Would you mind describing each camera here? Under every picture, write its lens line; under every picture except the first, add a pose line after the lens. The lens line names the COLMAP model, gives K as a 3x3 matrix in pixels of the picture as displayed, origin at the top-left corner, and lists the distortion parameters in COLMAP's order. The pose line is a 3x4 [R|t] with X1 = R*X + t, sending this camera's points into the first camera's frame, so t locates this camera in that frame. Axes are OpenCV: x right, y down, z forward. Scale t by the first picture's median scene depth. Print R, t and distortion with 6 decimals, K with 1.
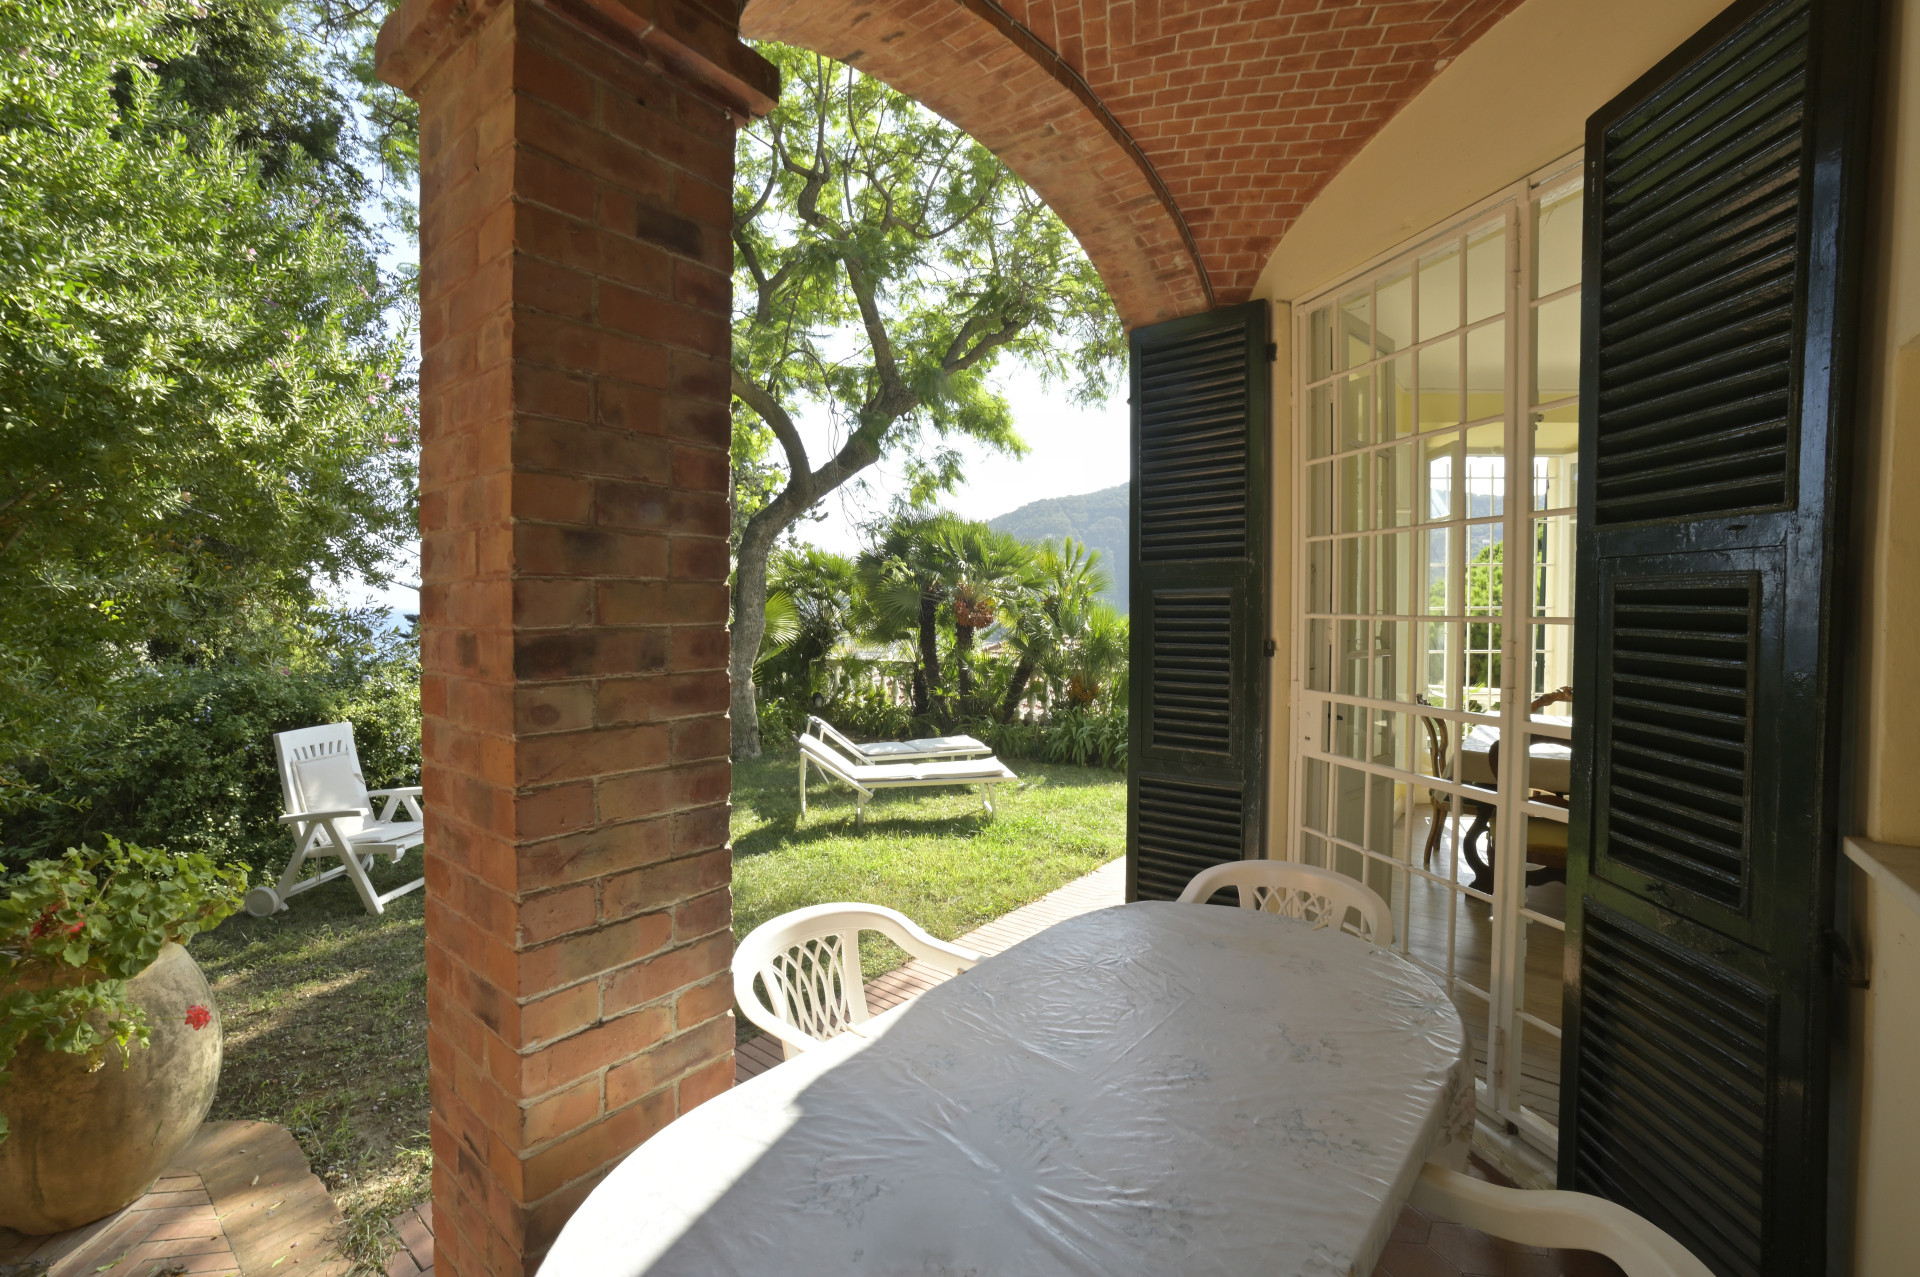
lens RADIAL K [[805.7, 0, 955.0], [0, 805.7, 641.4], [0, 0, 1]] dist [-0.064294, 0.028951]
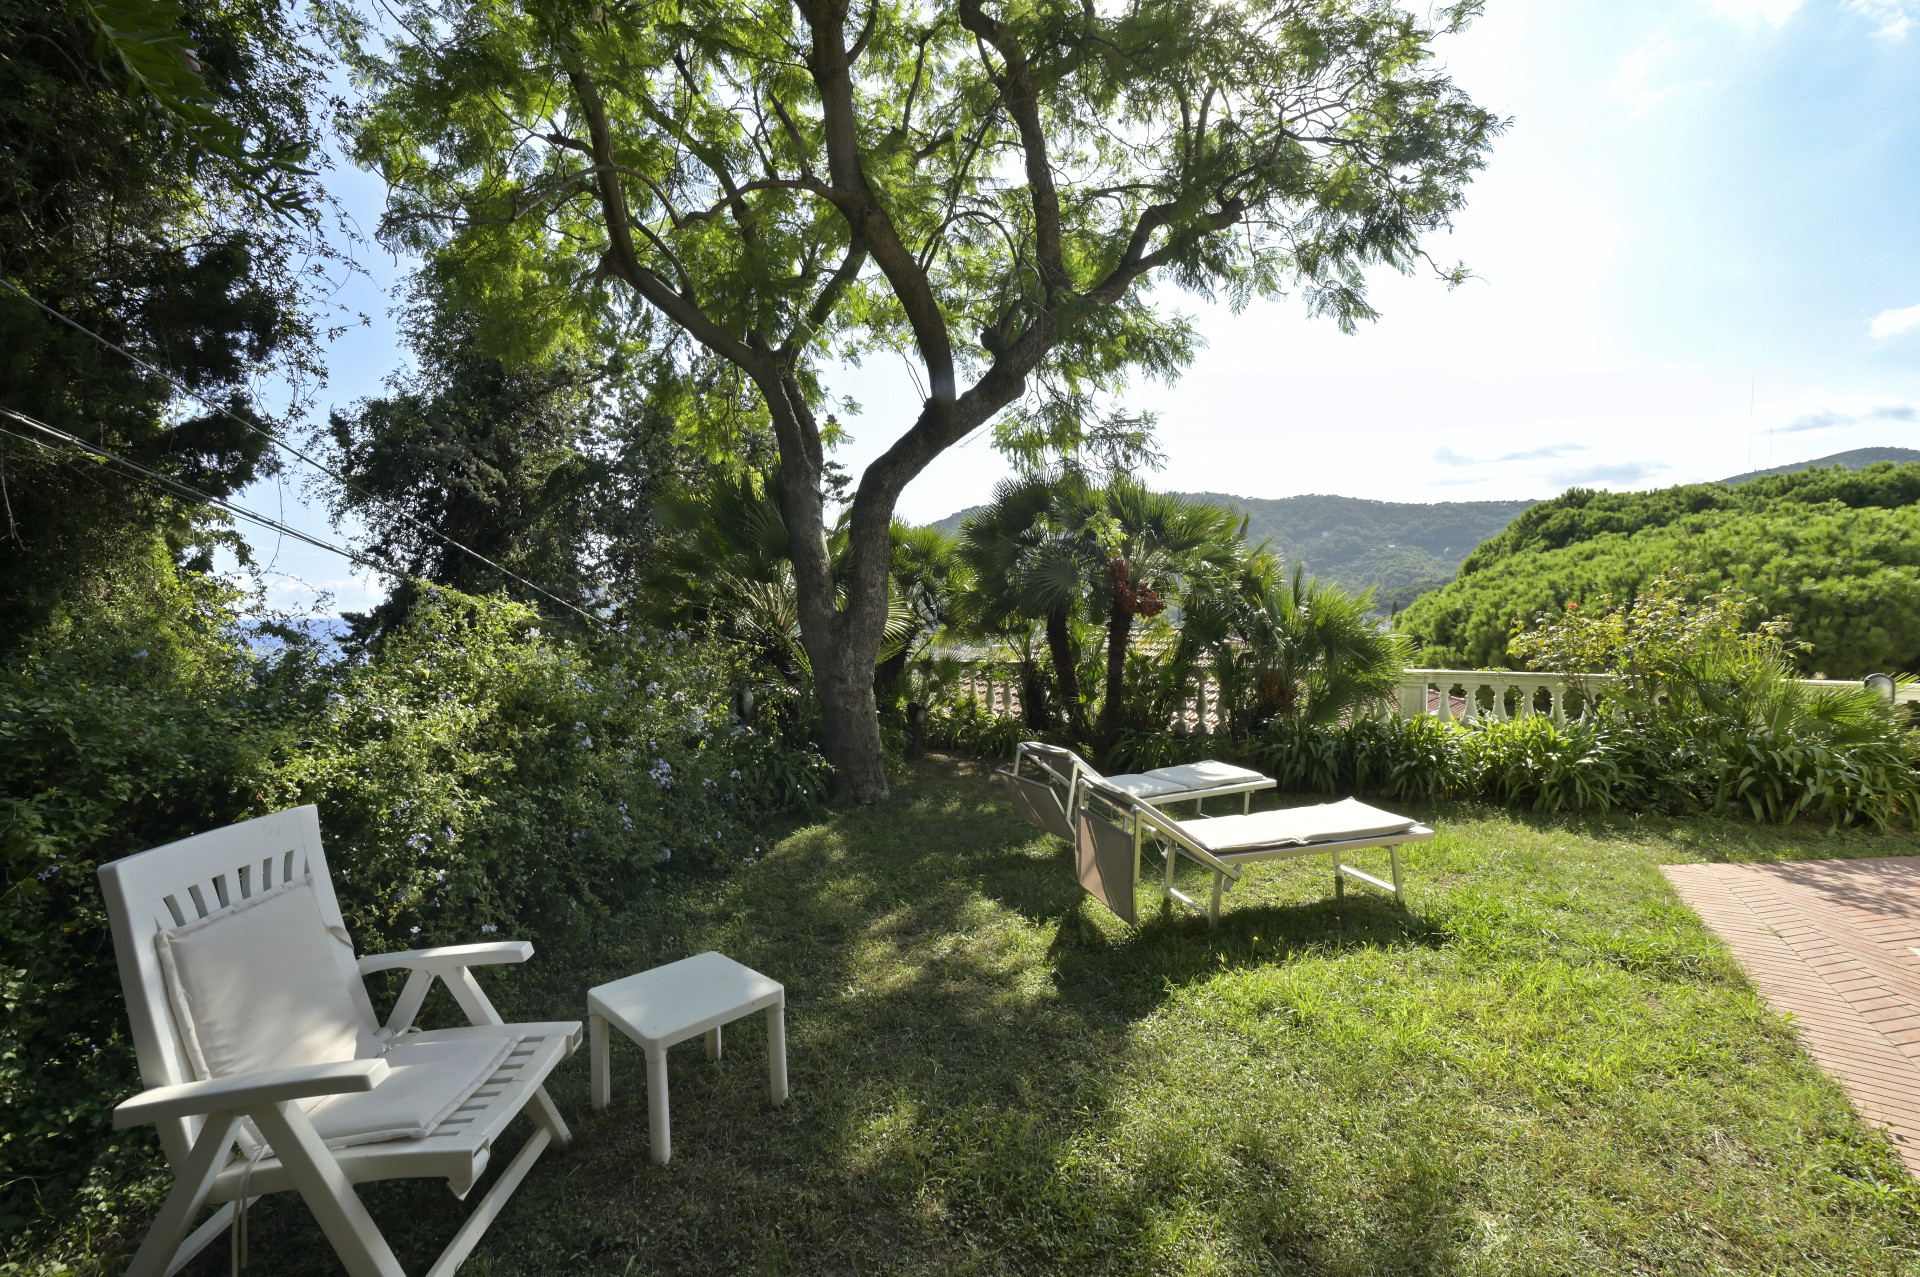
lens RADIAL K [[775.9, 0, 943.4], [0, 775.9, 640.7], [0, 0, 1]] dist [-0.066793, 0.024842]
pose [[0.996129, -0.012620, 0.086994, -0.409193], [0.013412, 0.999874, -0.008524, 0.019153], [-0.086875, 0.009658, 0.996172, 0.496005]]
